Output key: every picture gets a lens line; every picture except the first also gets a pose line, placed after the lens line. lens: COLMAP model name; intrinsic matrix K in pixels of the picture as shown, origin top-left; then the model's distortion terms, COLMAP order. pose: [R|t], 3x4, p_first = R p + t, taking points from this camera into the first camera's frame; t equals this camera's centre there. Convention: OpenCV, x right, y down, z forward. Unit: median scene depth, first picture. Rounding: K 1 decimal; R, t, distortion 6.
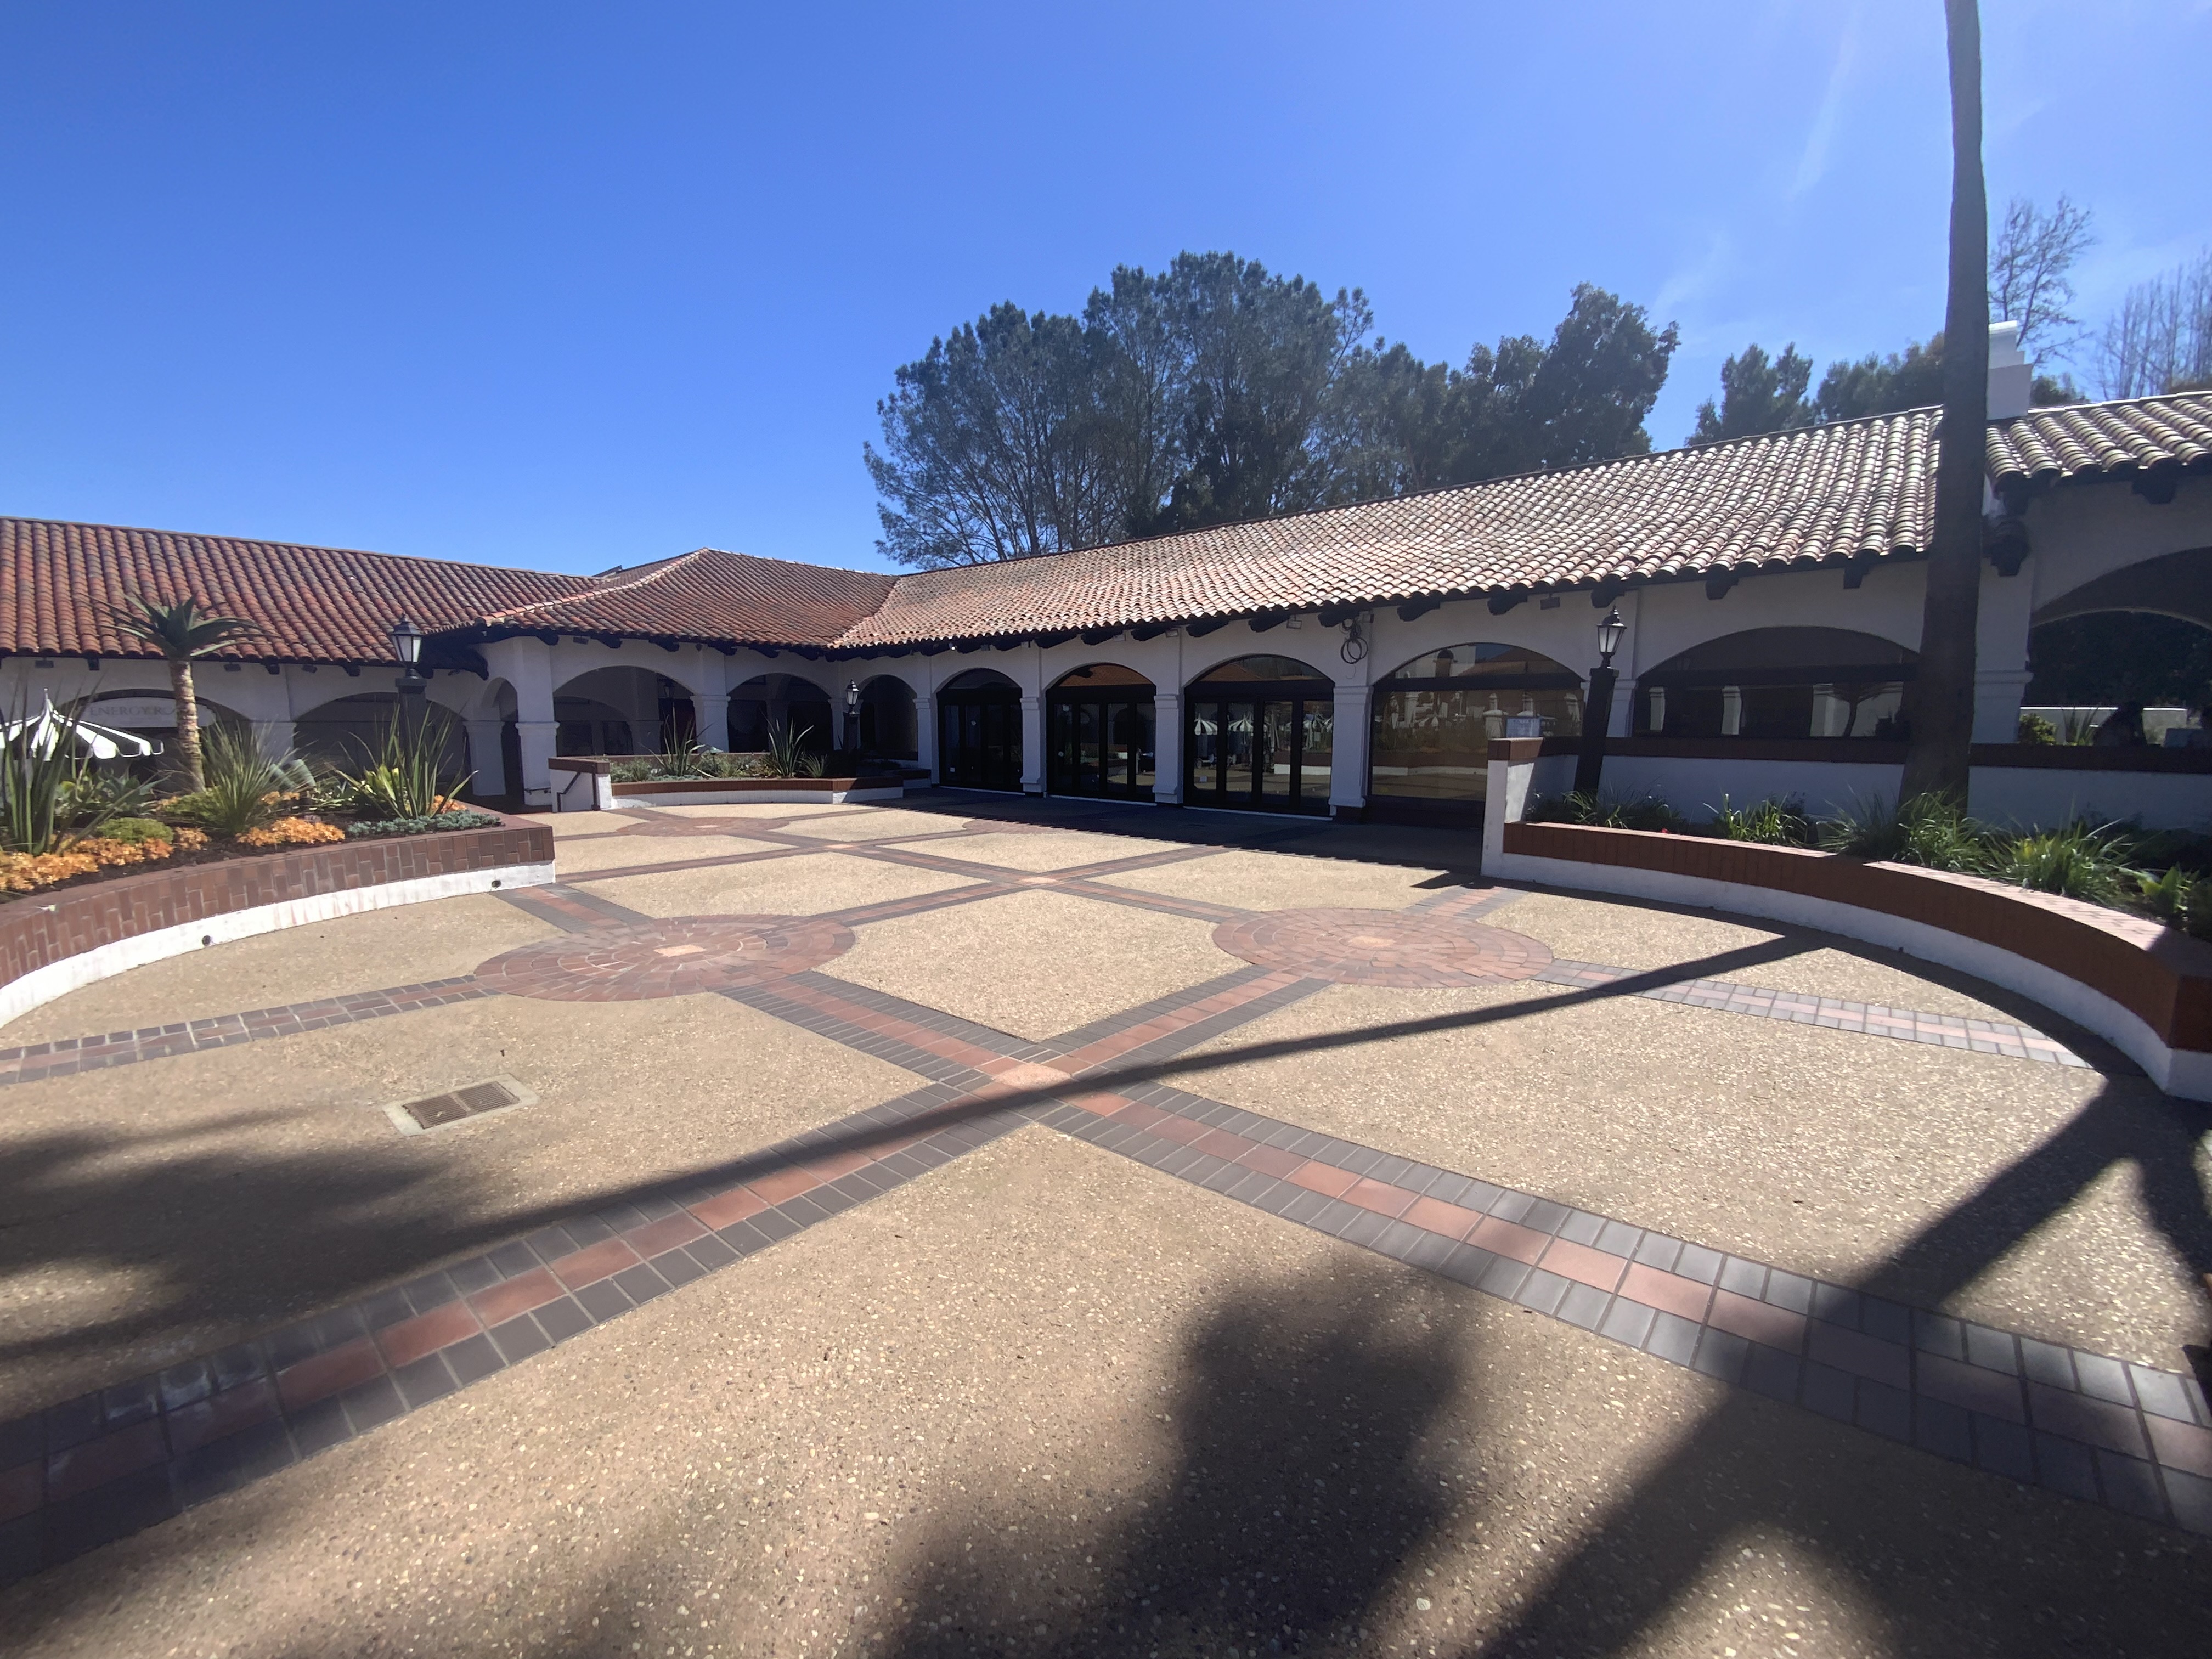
lens RADIAL K [[893.7, 0, 1108.0], [0, 893.7, 824.6], [0, 0, 1]] dist [-0.013424, 0.000162]
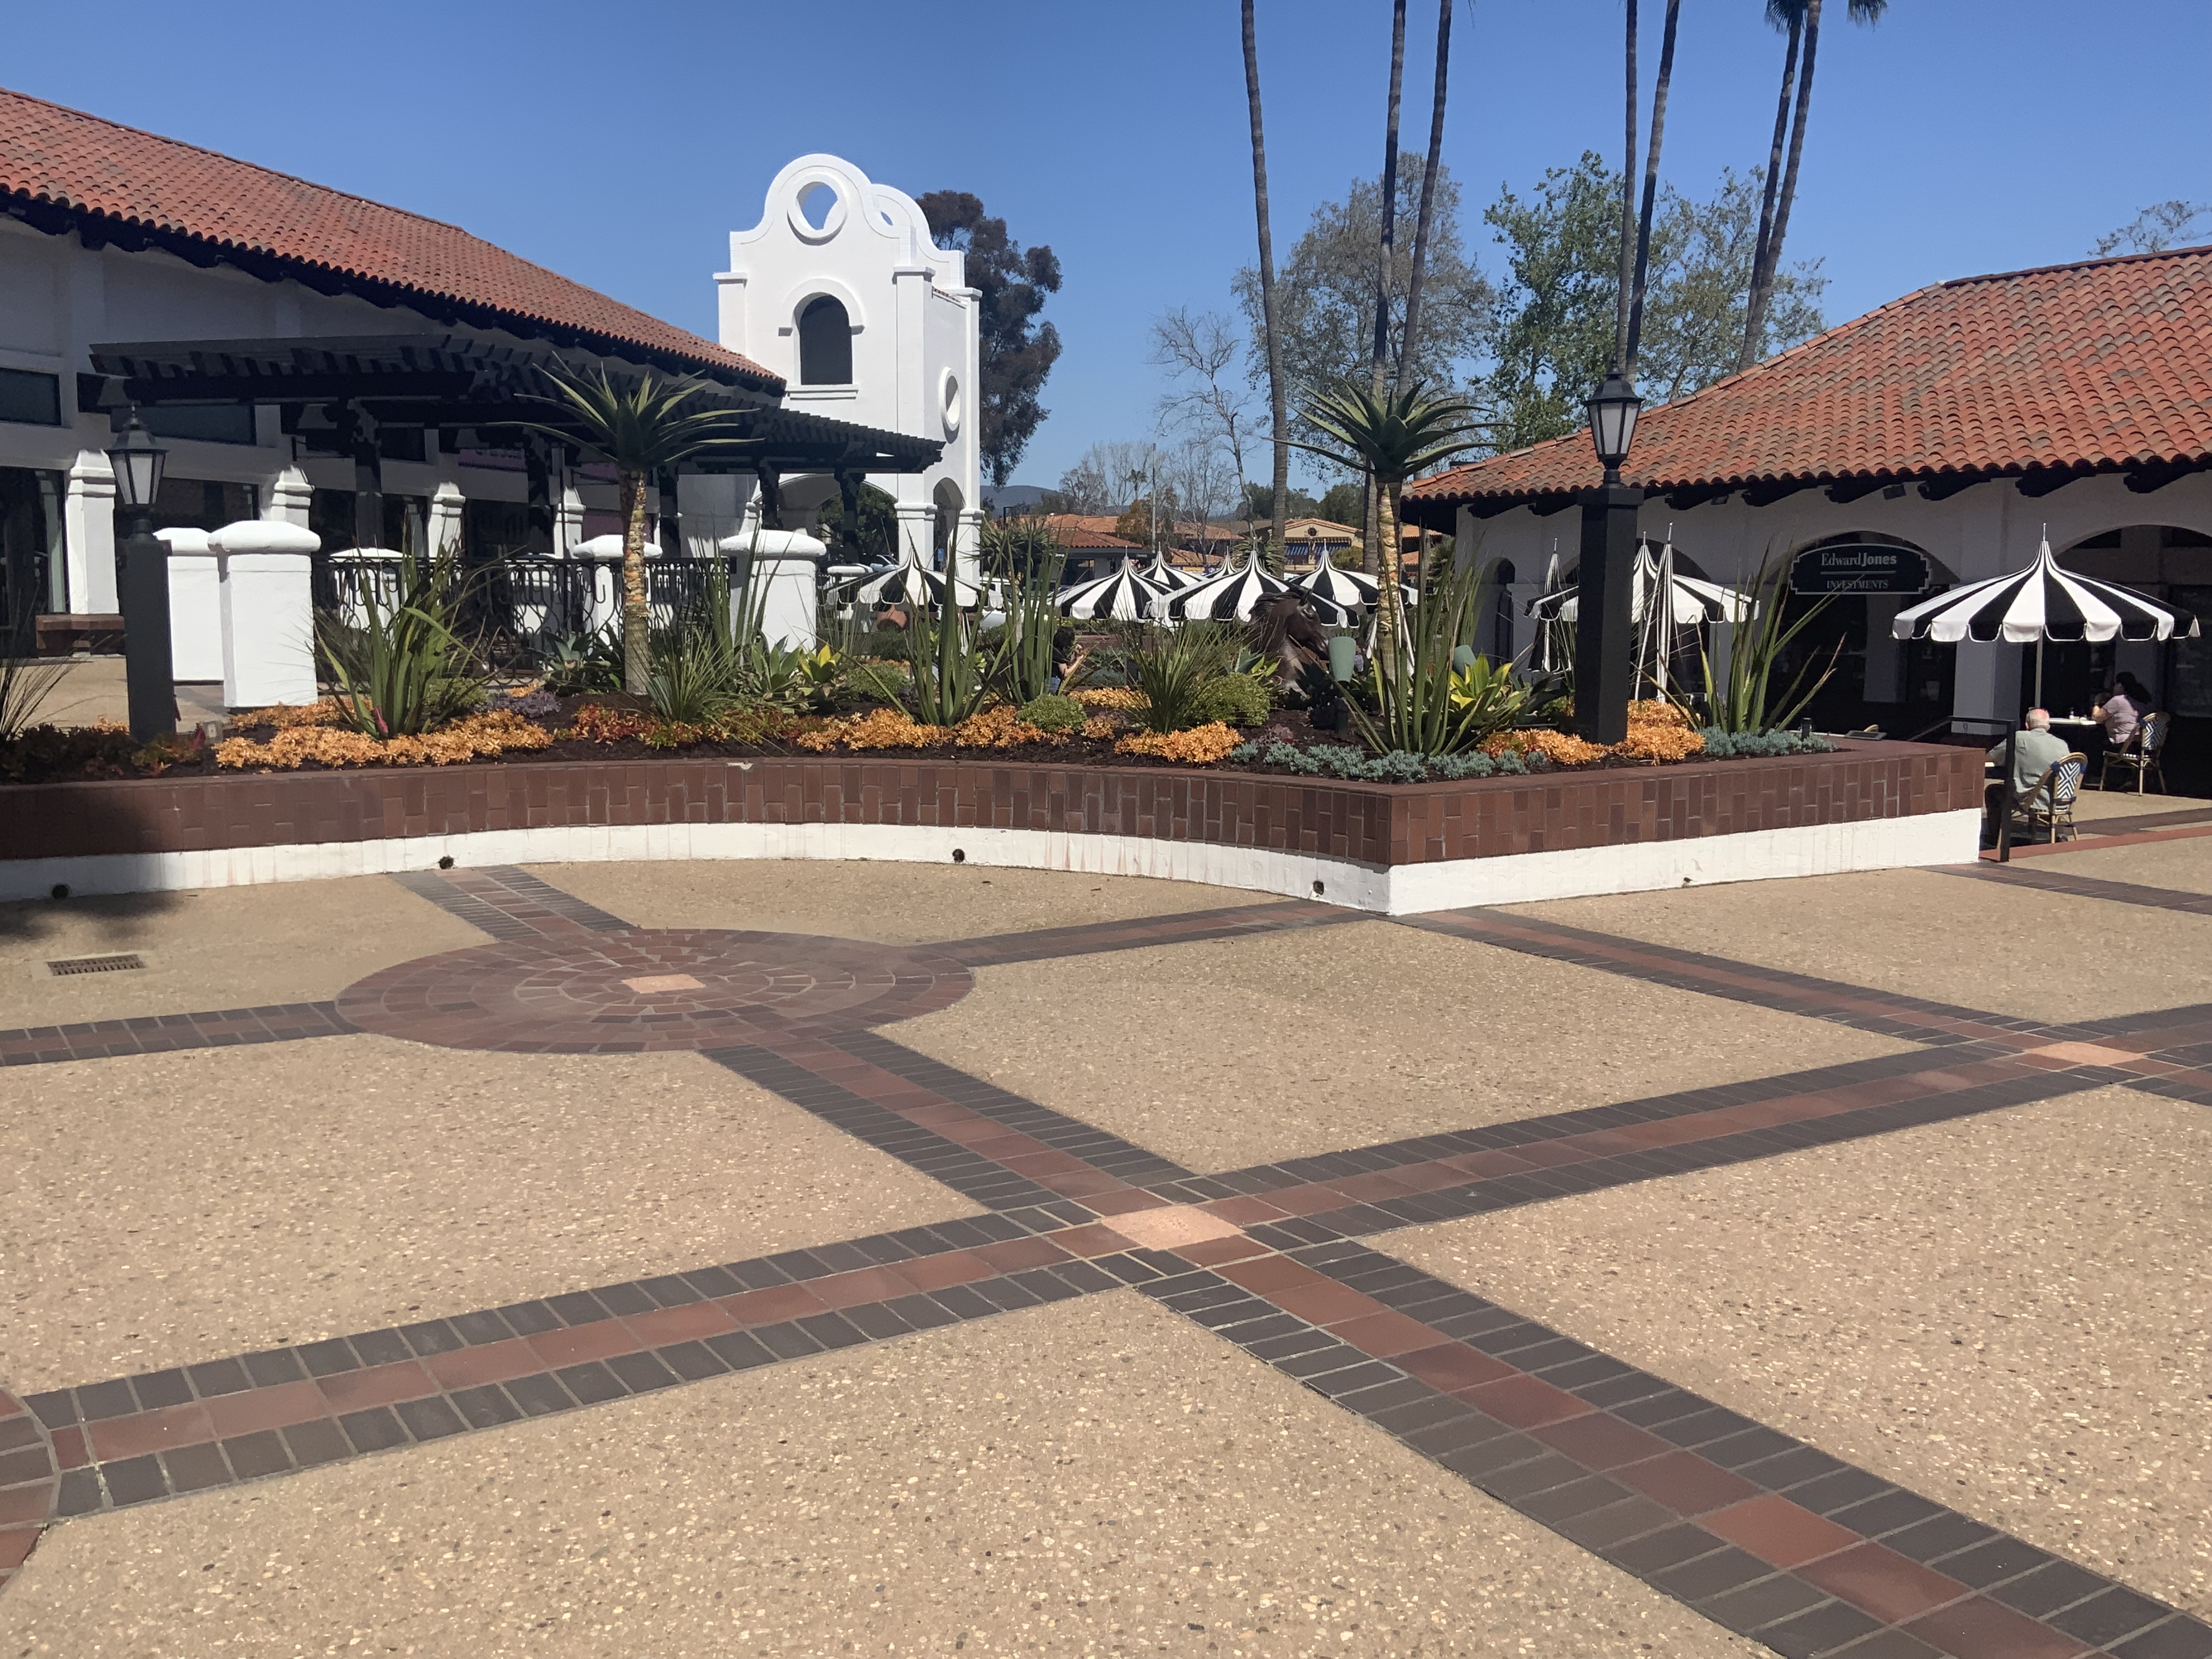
lens RADIAL K [[2053.7, 0, 1106.2], [0, 2053.7, 830.9], [0, 0, 1]] dist [0.089322, 0.000000]
pose [[-0.271879, 0.114570, -0.955487, 0.303097], [-0.121749, 0.980815, 0.152250, -0.082565], [0.954599, 0.157723, -0.252714, 0.724908]]
